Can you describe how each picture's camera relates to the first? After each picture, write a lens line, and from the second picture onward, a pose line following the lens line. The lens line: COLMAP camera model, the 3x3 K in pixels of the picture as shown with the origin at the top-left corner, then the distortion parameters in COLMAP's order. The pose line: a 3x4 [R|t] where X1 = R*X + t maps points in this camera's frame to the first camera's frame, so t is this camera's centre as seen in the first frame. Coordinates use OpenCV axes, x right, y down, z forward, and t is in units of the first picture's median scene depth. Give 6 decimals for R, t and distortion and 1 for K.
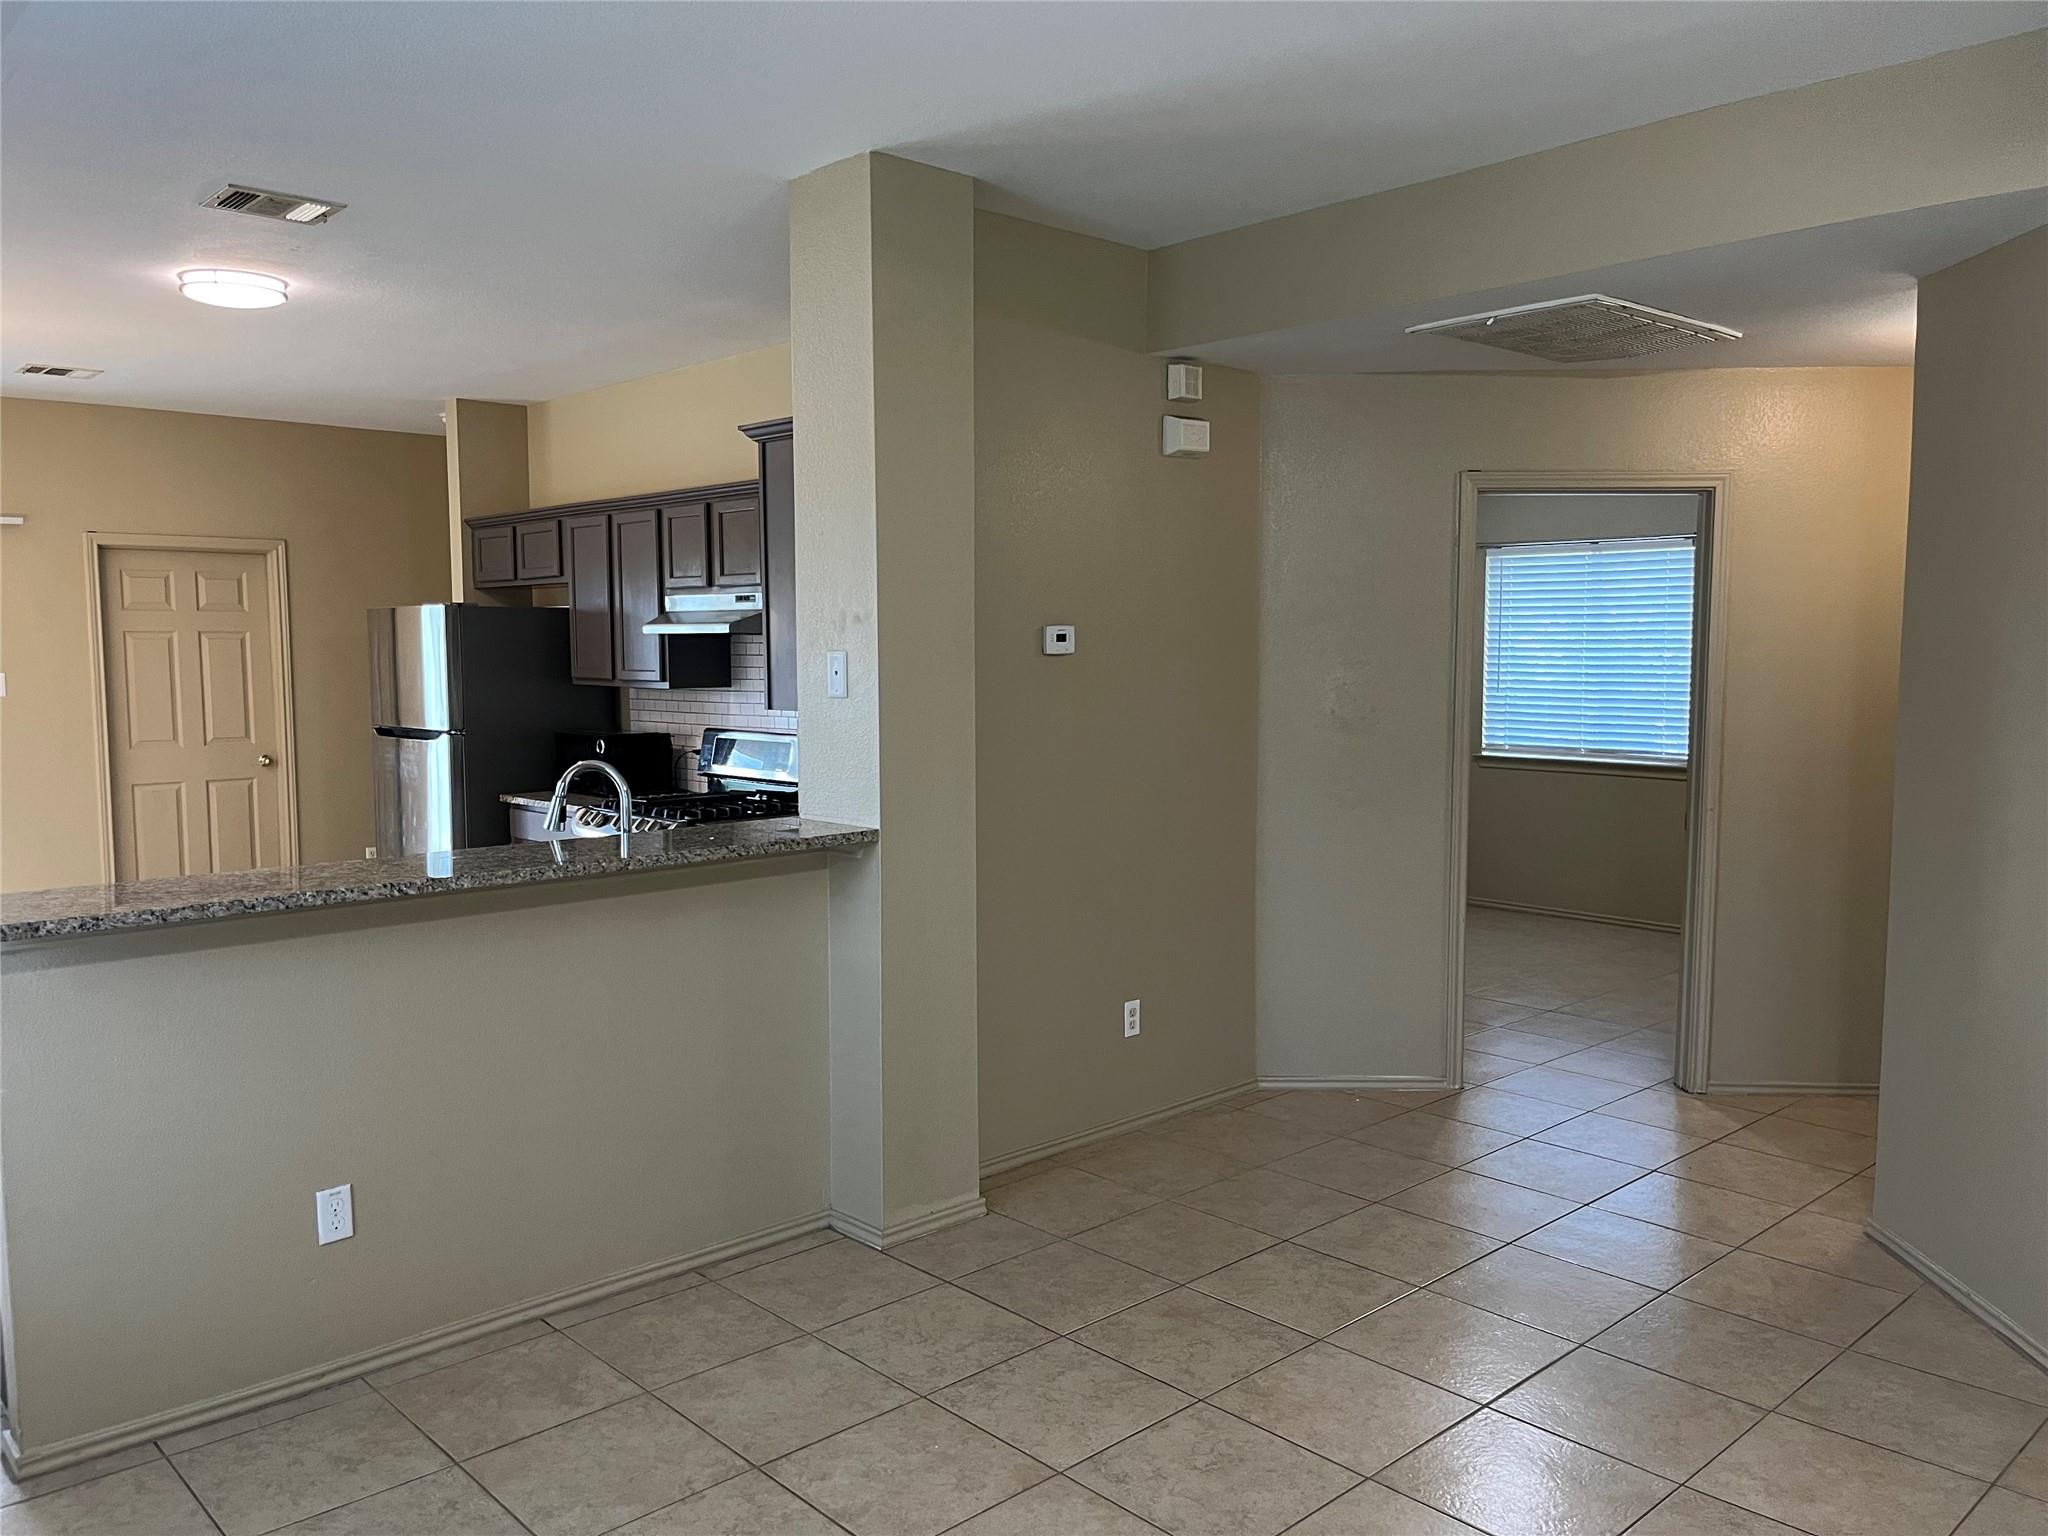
lens RADIAL K [[1557.2, 0, 1027.3], [0, 1557.2, 778.1], [0, 0, 1]] dist [0.074153, -0.113691]
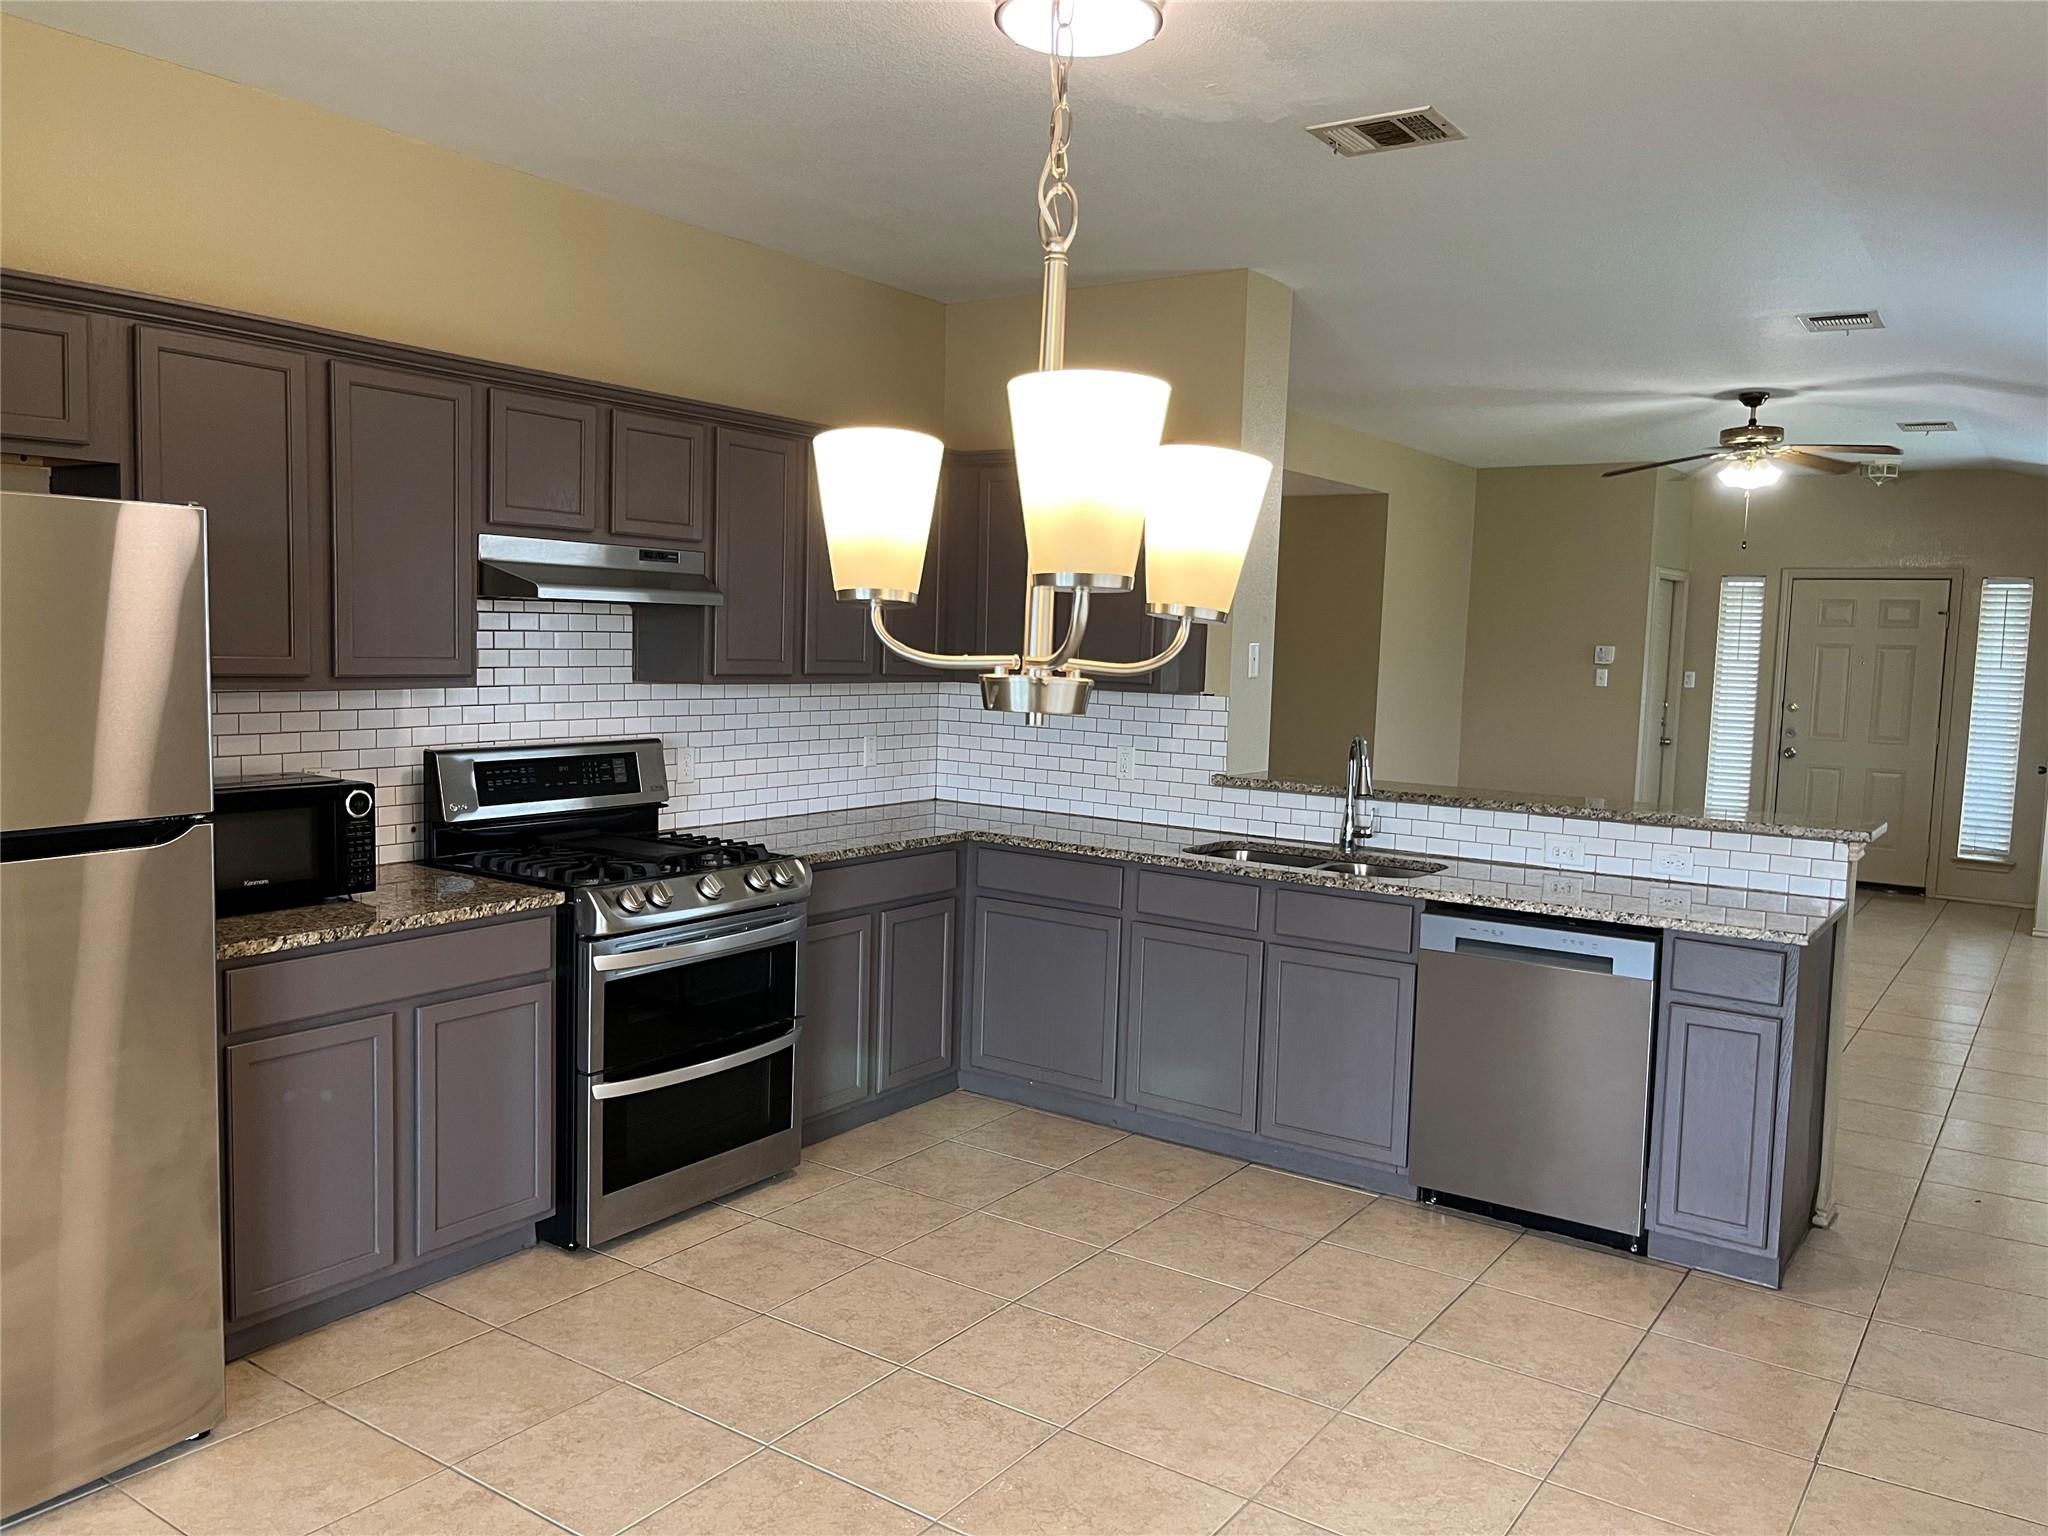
lens RADIAL K [[1557.2, 0, 1027.3], [0, 1557.2, 778.1], [0, 0, 1]] dist [0.074153, -0.113691]
pose [[-0.214068, -0.094900, 0.972198, -0.859258], [0.054616, 0.992550, 0.108912, -0.076262], [-0.975291, 0.076412, -0.207291, 0.914738]]
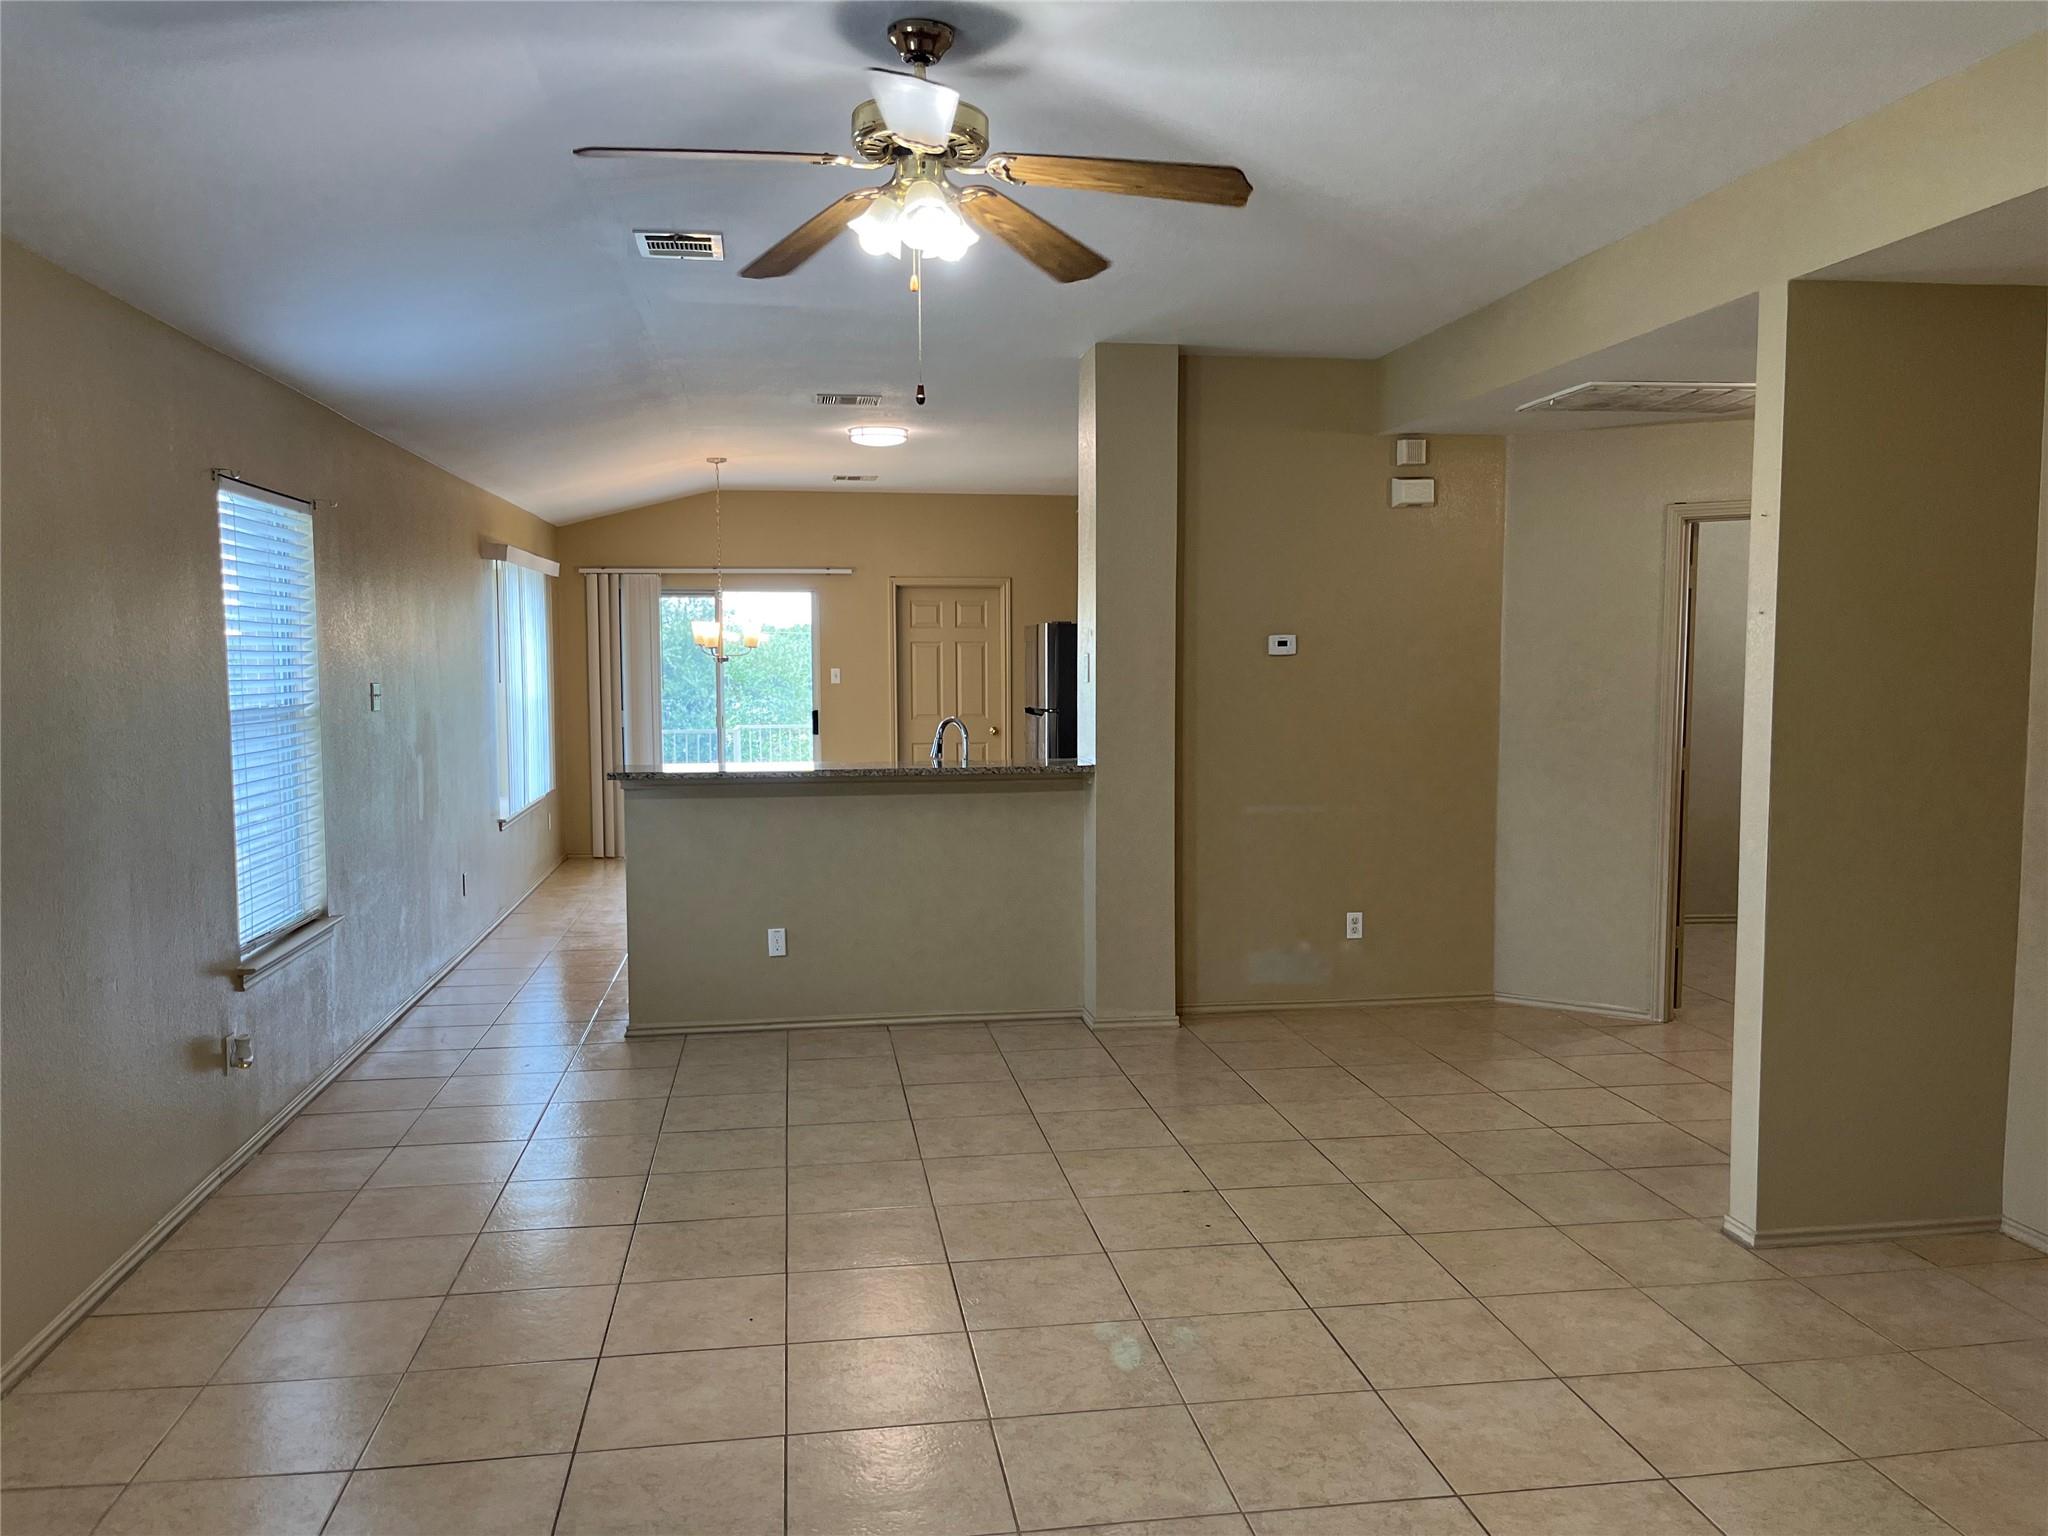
lens RADIAL K [[1552.8, 0, 1027.5], [0, 1552.8, 776.1], [0, 0, 1]] dist [0.068172, -0.102755]
pose [[0.827393, 0.045922, -0.559743, 0.447558], [-0.049229, 0.998745, 0.009170, 0.020506], [0.559462, 0.019968, 0.828616, -0.213572]]
